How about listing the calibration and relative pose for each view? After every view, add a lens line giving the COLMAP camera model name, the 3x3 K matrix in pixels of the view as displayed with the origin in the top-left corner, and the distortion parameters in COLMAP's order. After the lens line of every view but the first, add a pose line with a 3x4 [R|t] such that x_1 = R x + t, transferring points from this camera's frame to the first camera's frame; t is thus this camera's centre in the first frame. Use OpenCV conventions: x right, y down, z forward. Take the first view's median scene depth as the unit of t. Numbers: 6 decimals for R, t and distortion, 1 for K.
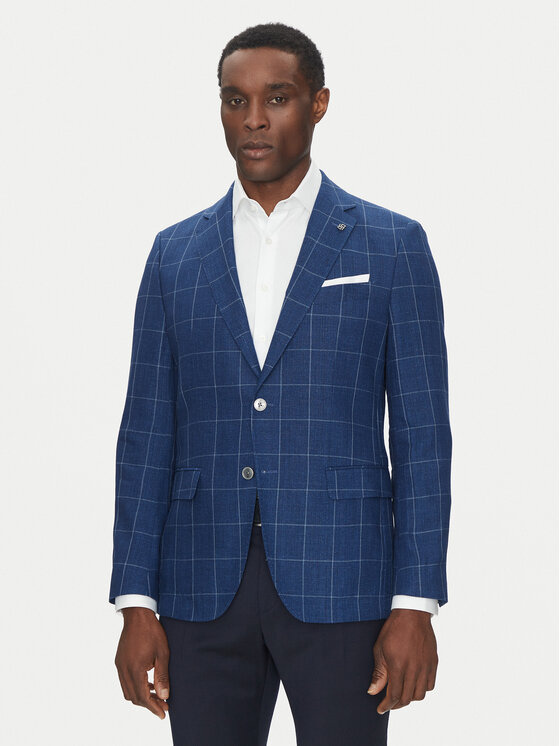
lens RADIAL K [[1470.0, 0, 280.0], [0, 1470.0, 373.0], [0, 0, 1]] dist [-0.307717, 0.001229]
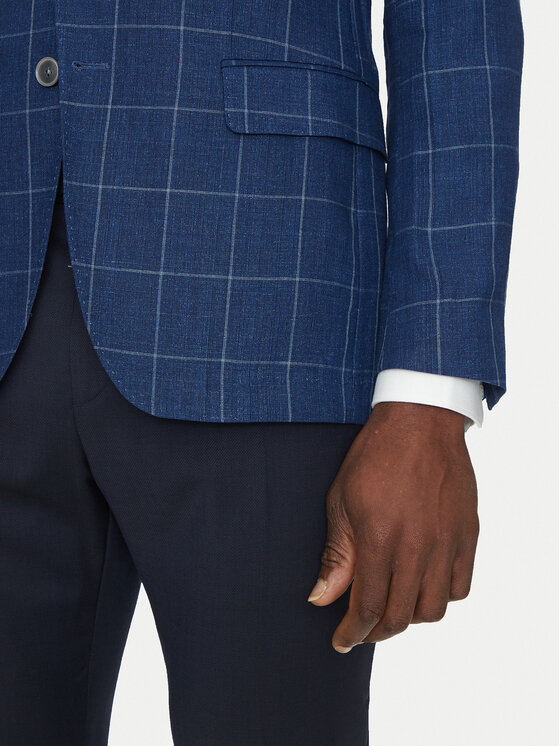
lens RADIAL K [[1060.4, 0, 343.5], [0, 1060.4, 373.4], [0, 0, 1]] dist [-0.010809, -0.037943]
pose [[0.997226, 0.026865, -0.069421, 0.090350], [-0.027448, 0.999595, -0.007459, 0.157269], [0.069192, 0.009343, 0.997560, 0.692722]]
